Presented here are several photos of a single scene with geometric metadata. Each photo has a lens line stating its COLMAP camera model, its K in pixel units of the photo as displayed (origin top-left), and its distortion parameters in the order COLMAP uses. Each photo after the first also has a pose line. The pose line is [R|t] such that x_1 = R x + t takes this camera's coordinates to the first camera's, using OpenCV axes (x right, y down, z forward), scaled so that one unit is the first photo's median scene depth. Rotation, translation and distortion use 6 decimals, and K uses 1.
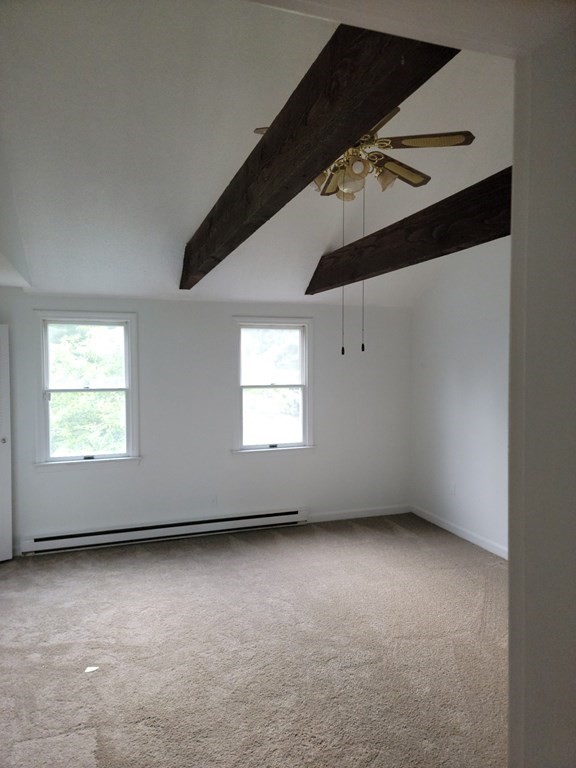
lens RADIAL K [[563.5, 0, 288.0], [0, 563.5, 384.0], [0, 0, 1]] dist [0.088434, -0.096147]
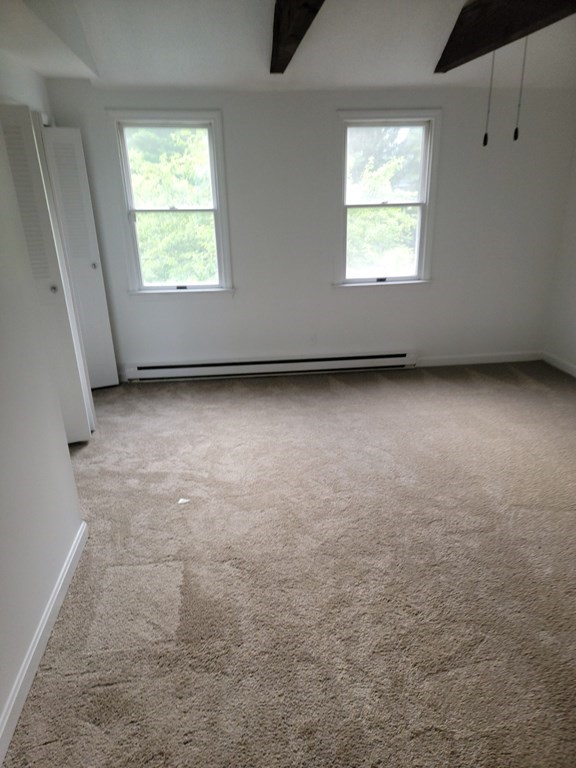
lens RADIAL K [[563.5, 0, 288.0], [0, 563.5, 384.0], [0, 0, 1]] dist [0.088434, -0.096147]
pose [[0.981082, 0.056268, -0.185233, 0.003702], [-0.000887, 0.958124, 0.286354, 0.017912], [0.193588, -0.280772, 0.940048, 0.138698]]
